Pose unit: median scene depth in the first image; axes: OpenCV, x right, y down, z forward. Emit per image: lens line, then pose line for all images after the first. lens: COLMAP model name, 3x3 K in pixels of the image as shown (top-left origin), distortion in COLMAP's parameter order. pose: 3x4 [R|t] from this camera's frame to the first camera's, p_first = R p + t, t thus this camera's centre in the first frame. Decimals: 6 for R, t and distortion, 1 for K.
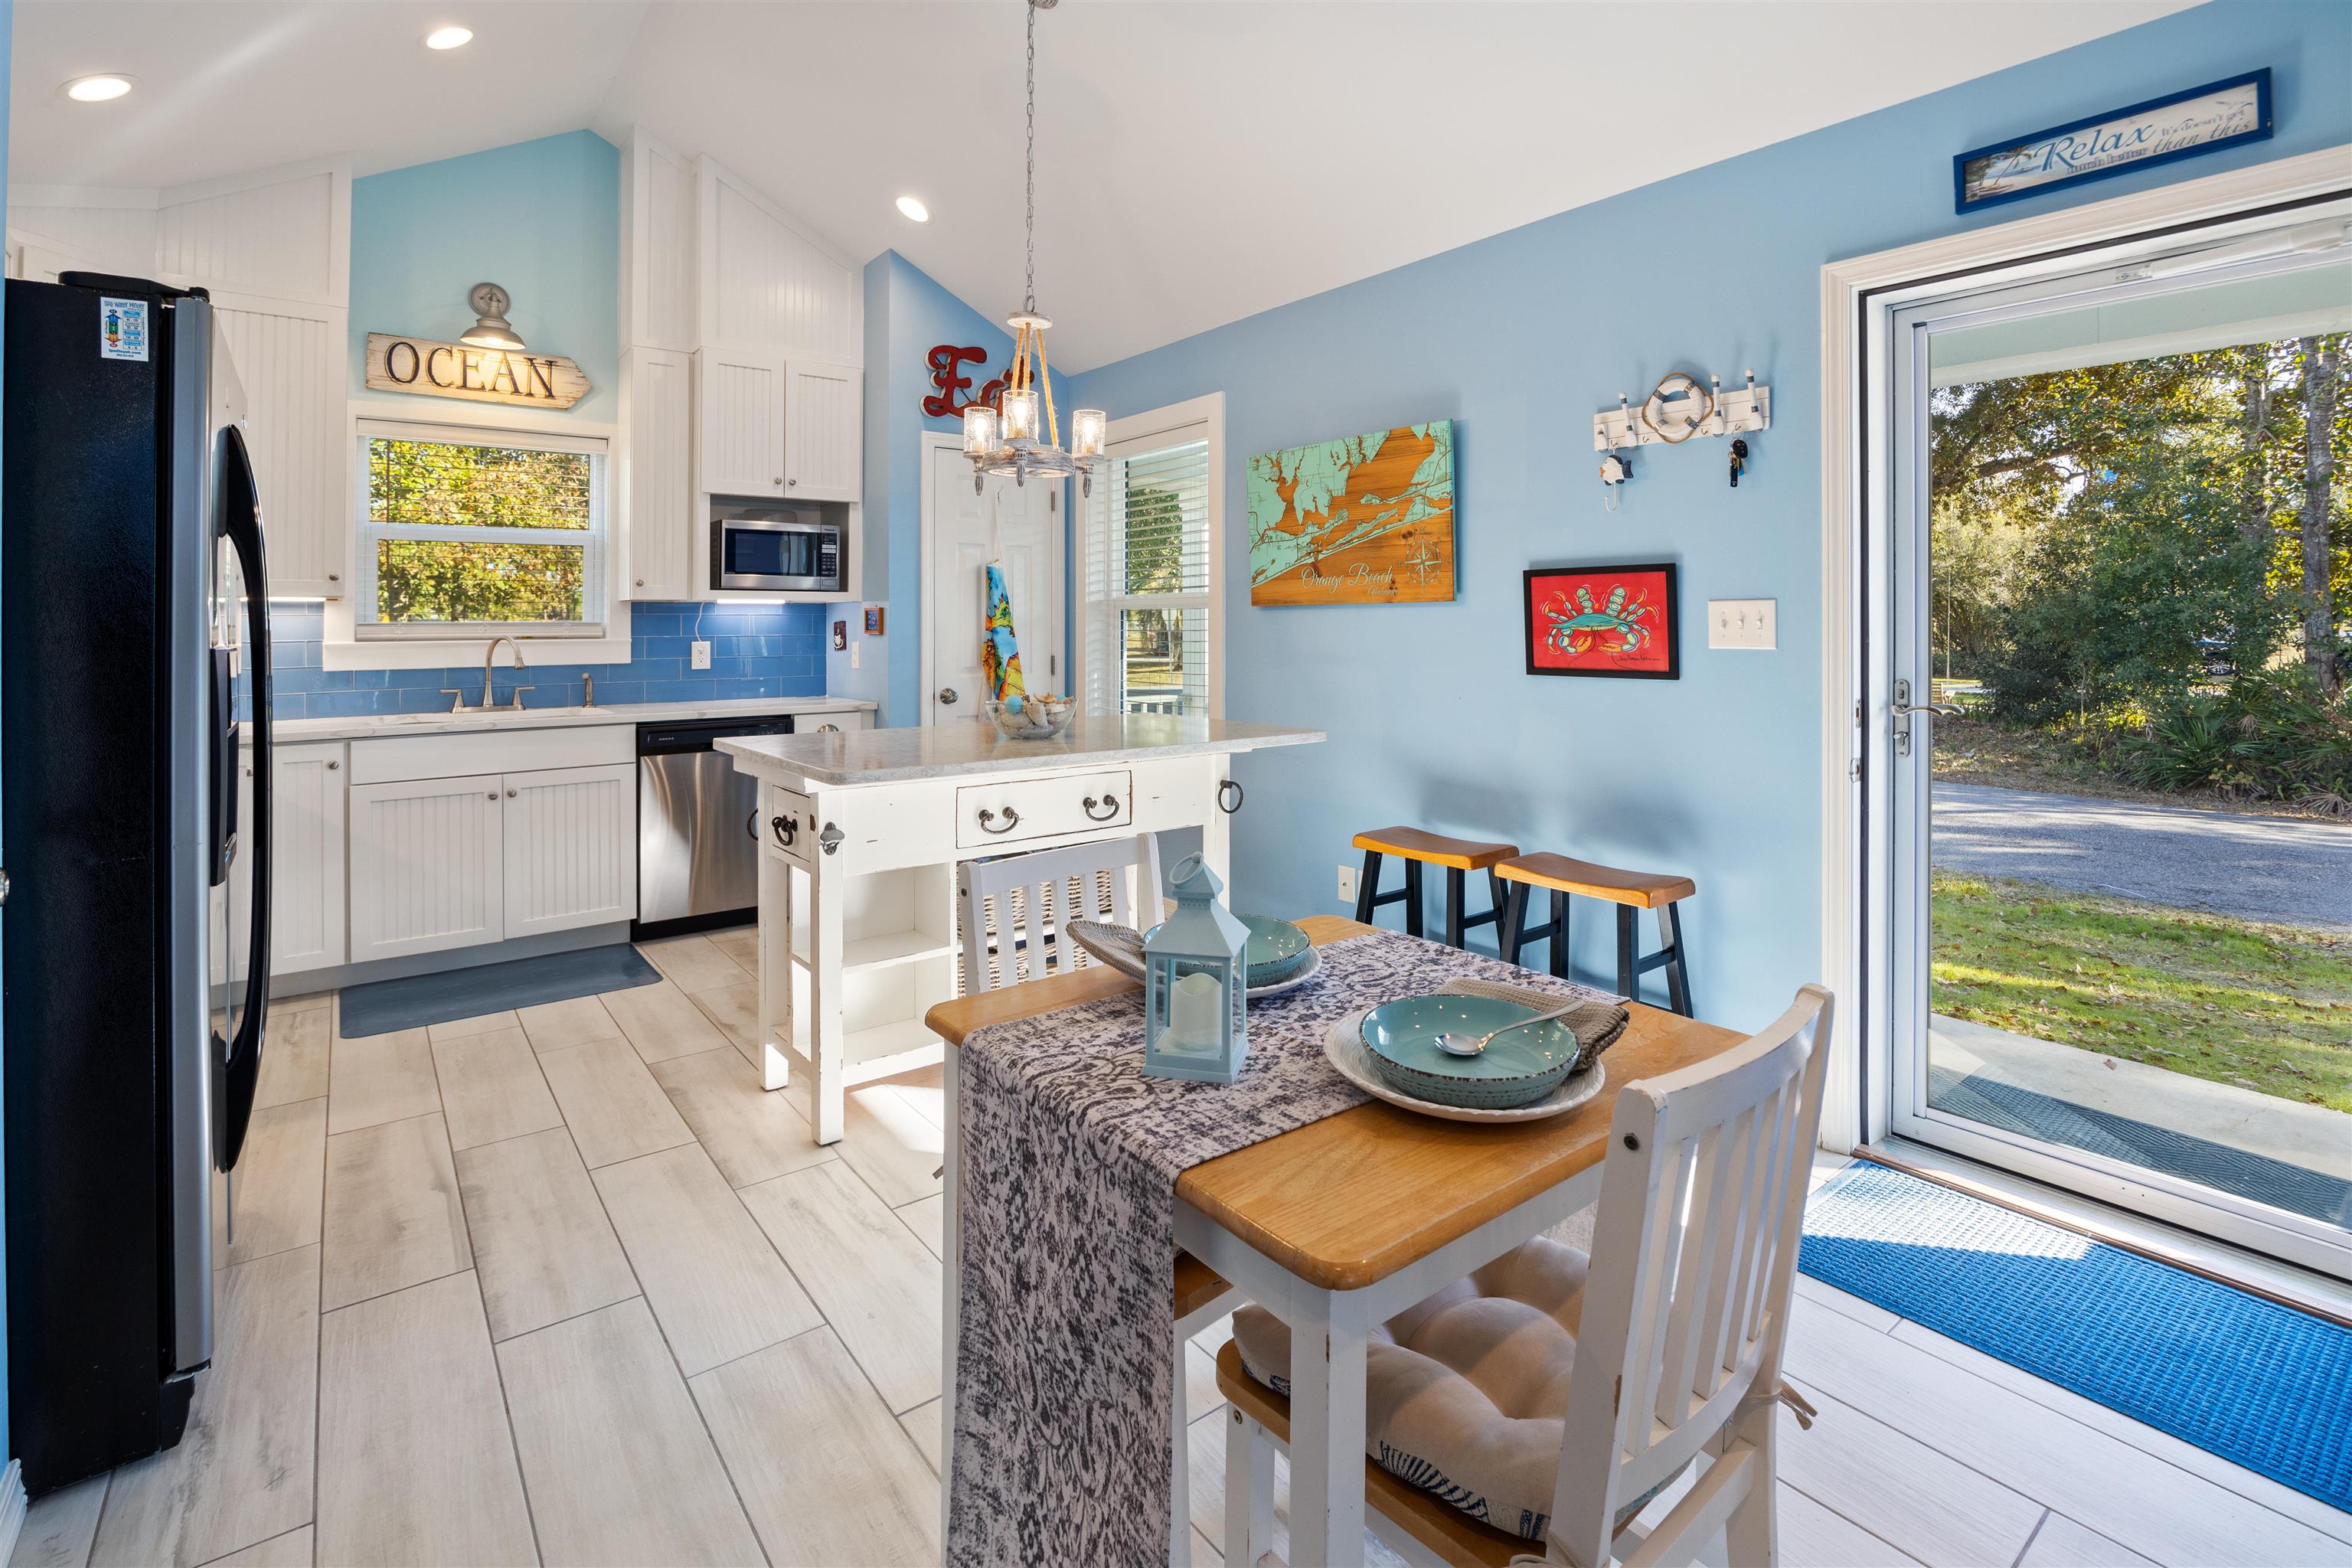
lens RADIAL K [[1082.9, 0, 1169.8], [0, 1082.9, 608.2], [0, 0, 1]] dist [-0.022580, 0.000025]
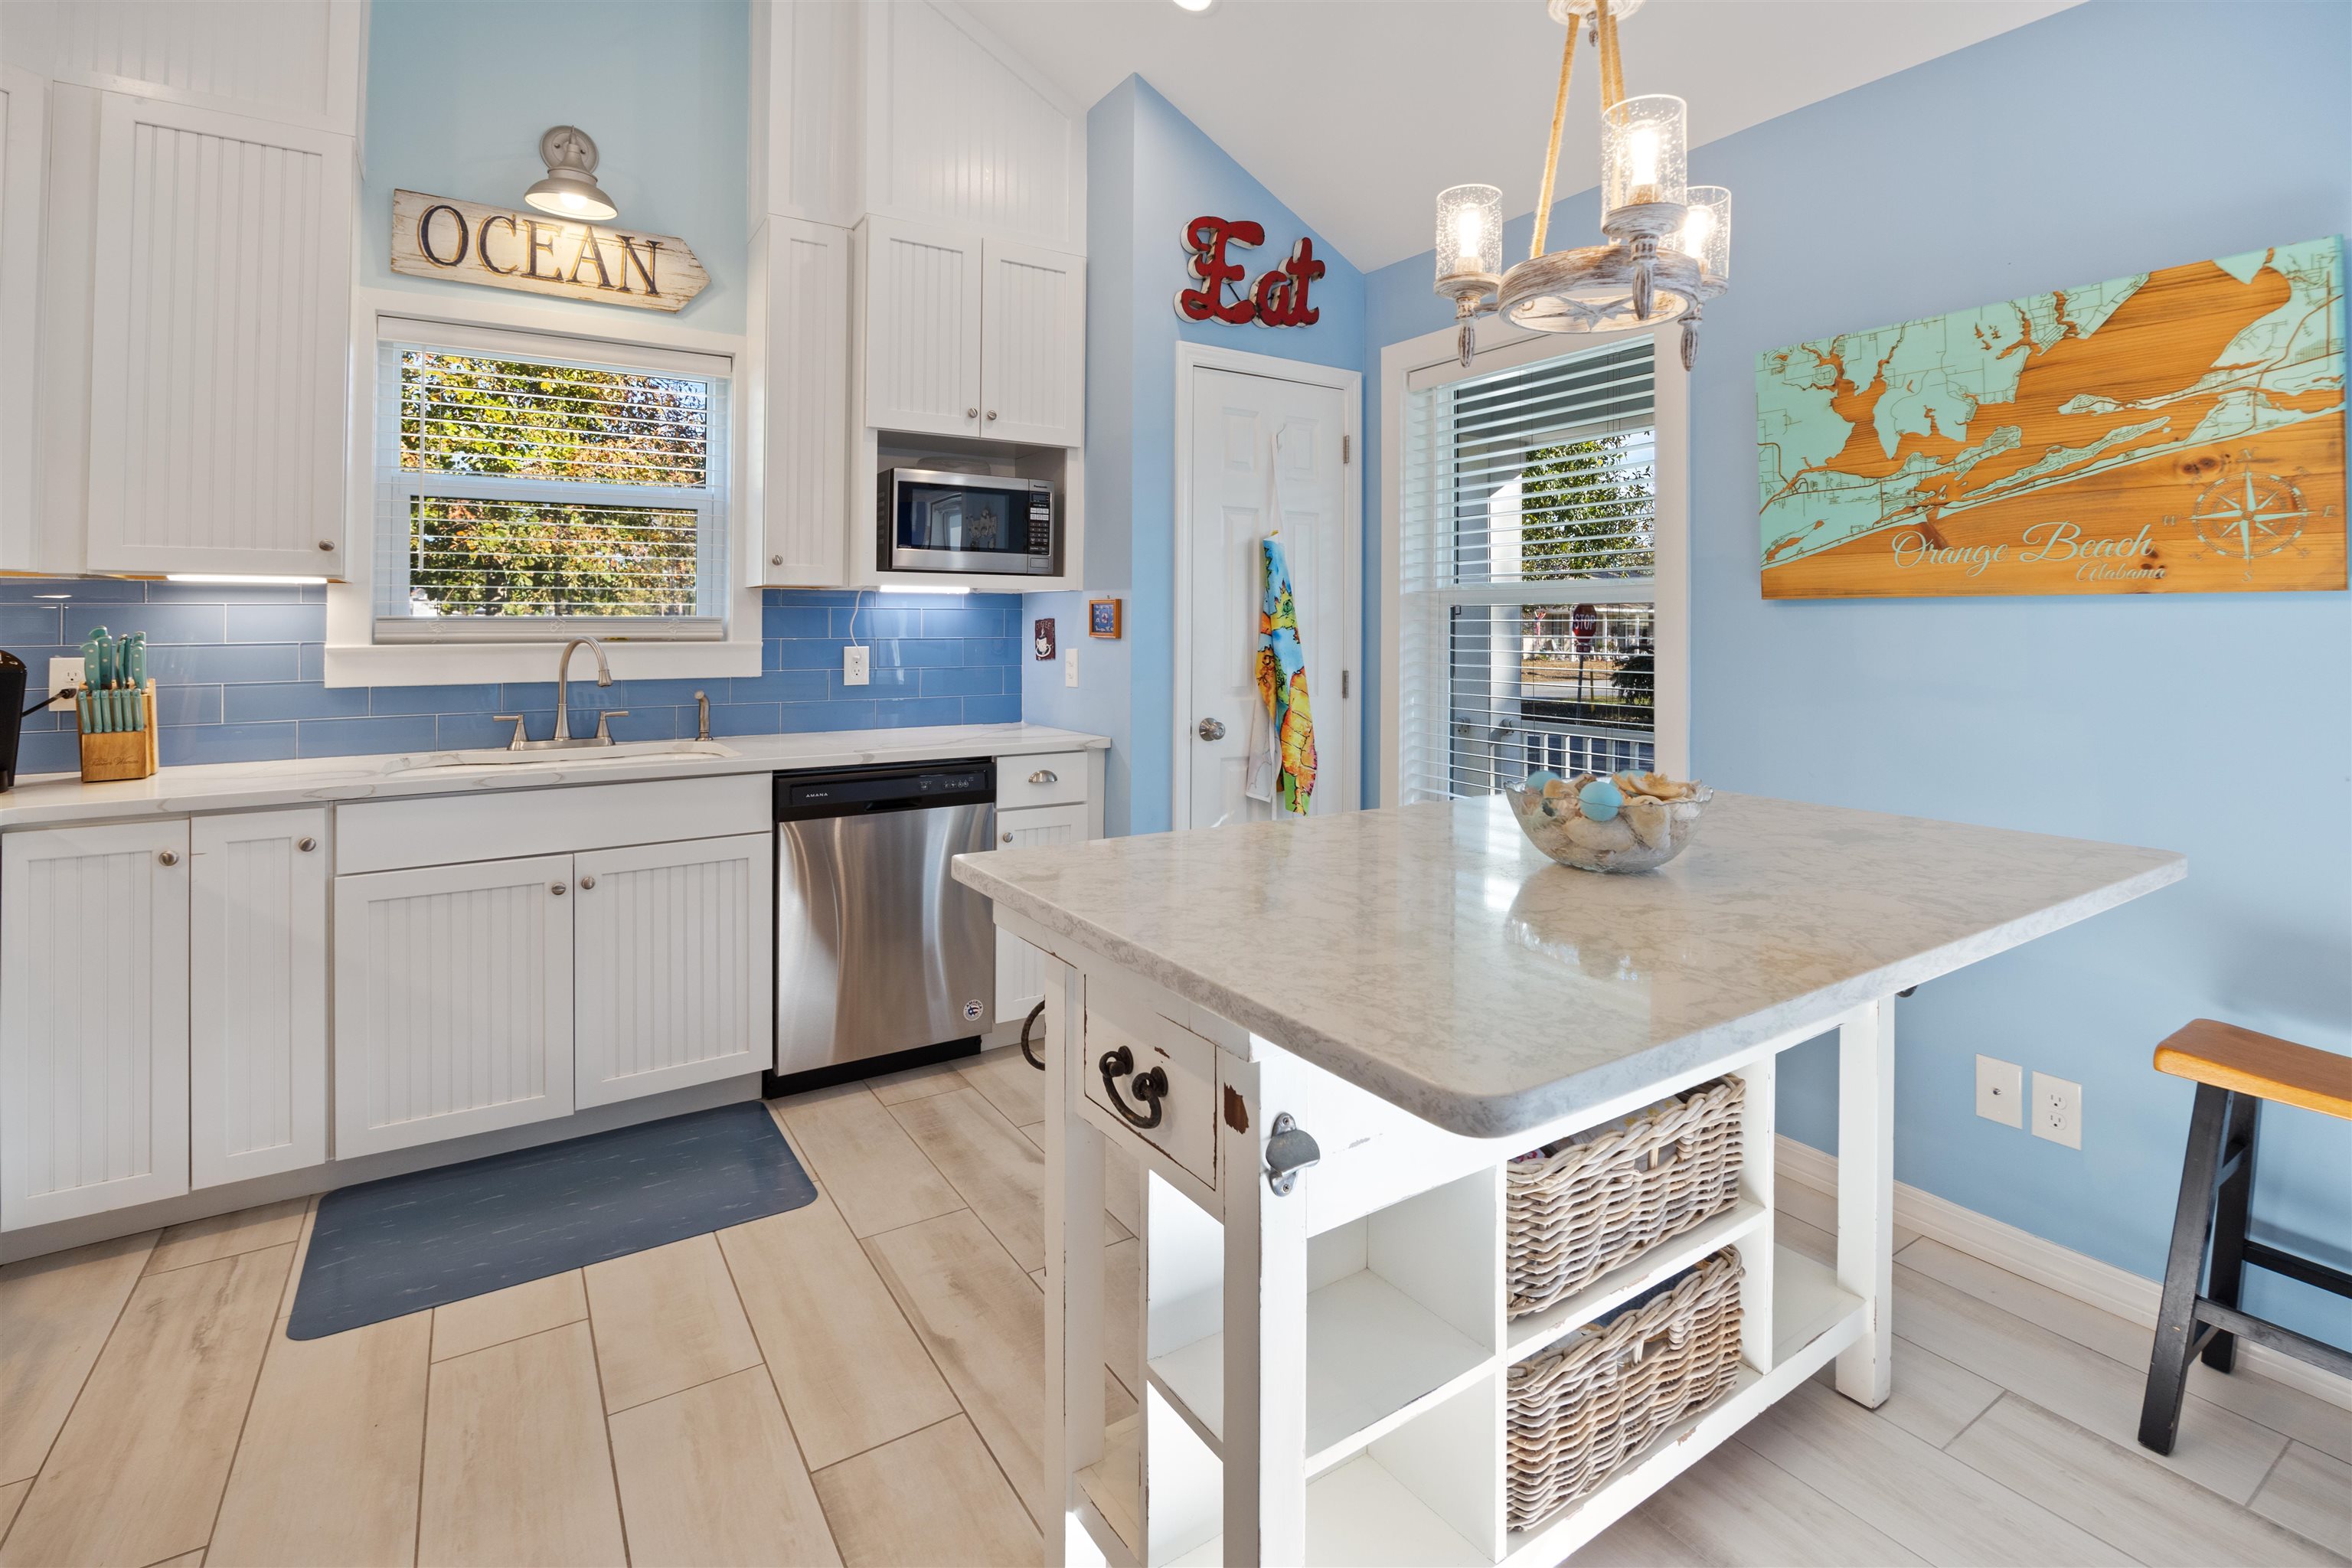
lens RADIAL K [[1082.9, 0, 1171.0], [0, 1082.9, 604.5], [0, 0, 1]] dist [-0.022580, 0.000025]
pose [[0.996373, 0.006346, -0.084859, -0.196218], [-0.006464, 0.999978, -0.001116, 0.003604], [0.084850, 0.001661, 0.996392, 0.360292]]
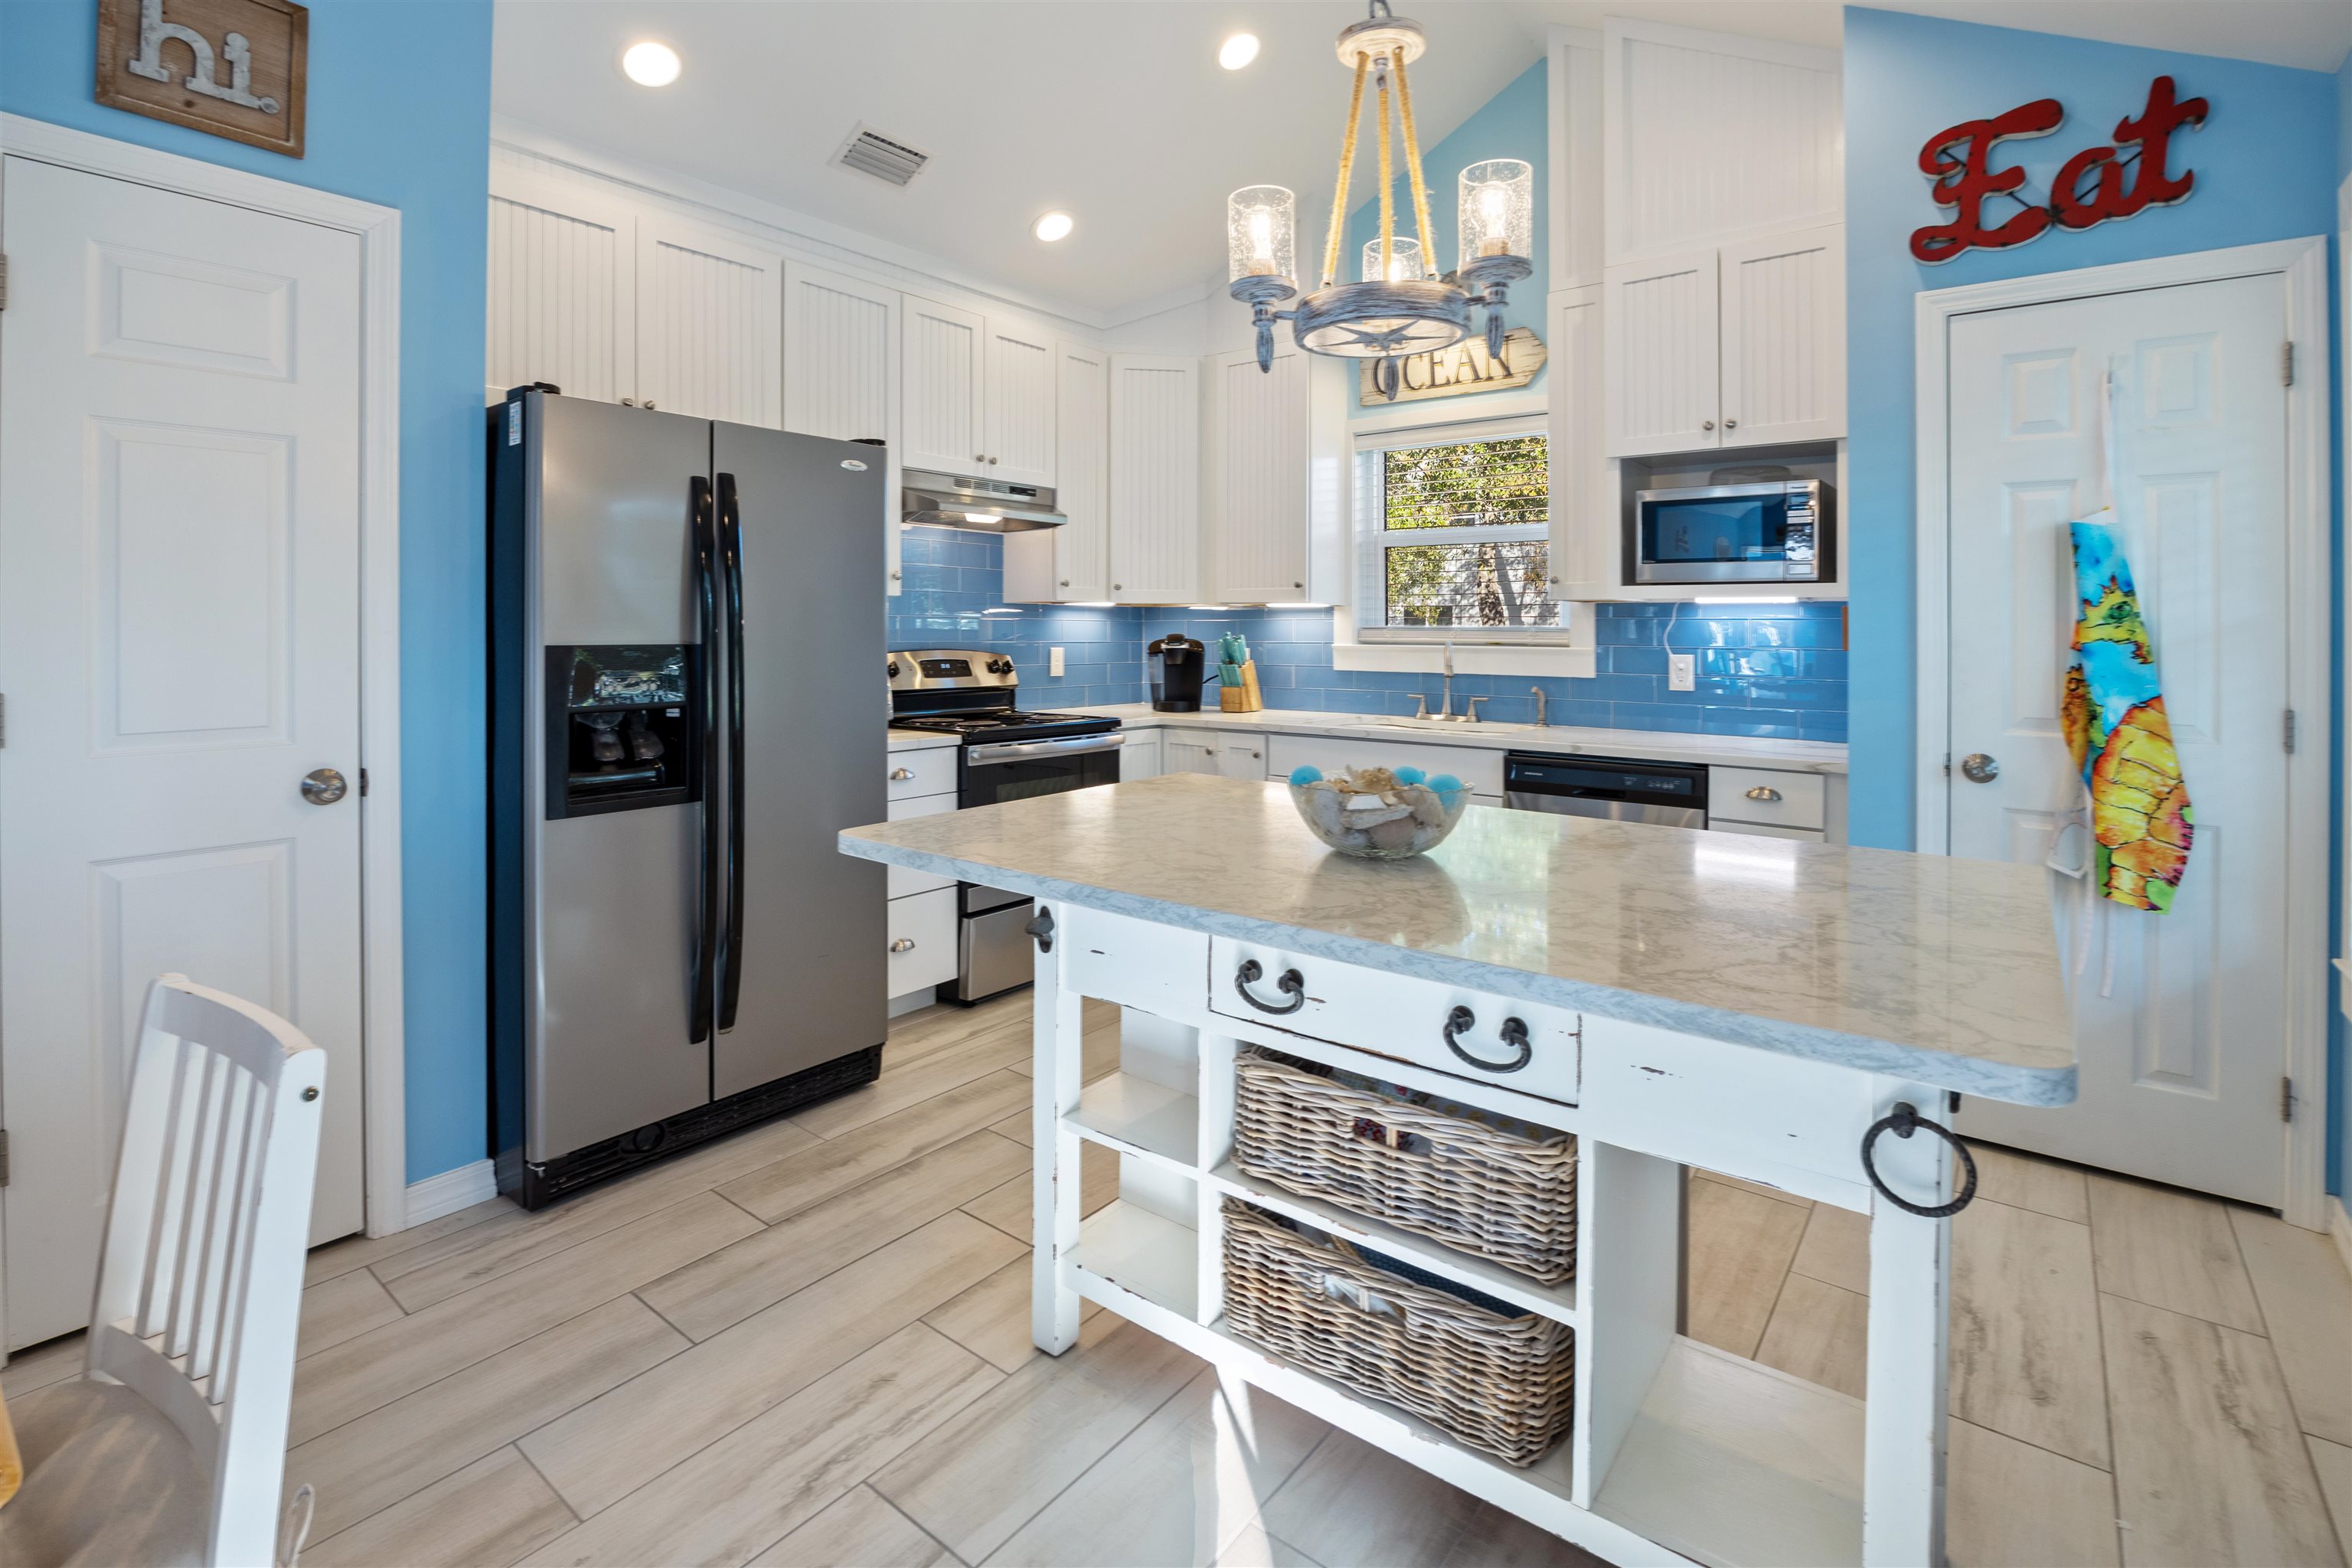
lens RADIAL K [[1082.9, 0, 1185.5], [0, 1082.9, 613.7], [0, 0, 1]] dist [-0.022580, 0.000025]
pose [[0.252239, -0.005981, -0.967646, 0.242291], [0.004635, 0.999977, -0.004972, 0.005361], [0.967654, -0.003231, 0.252261, 0.549664]]
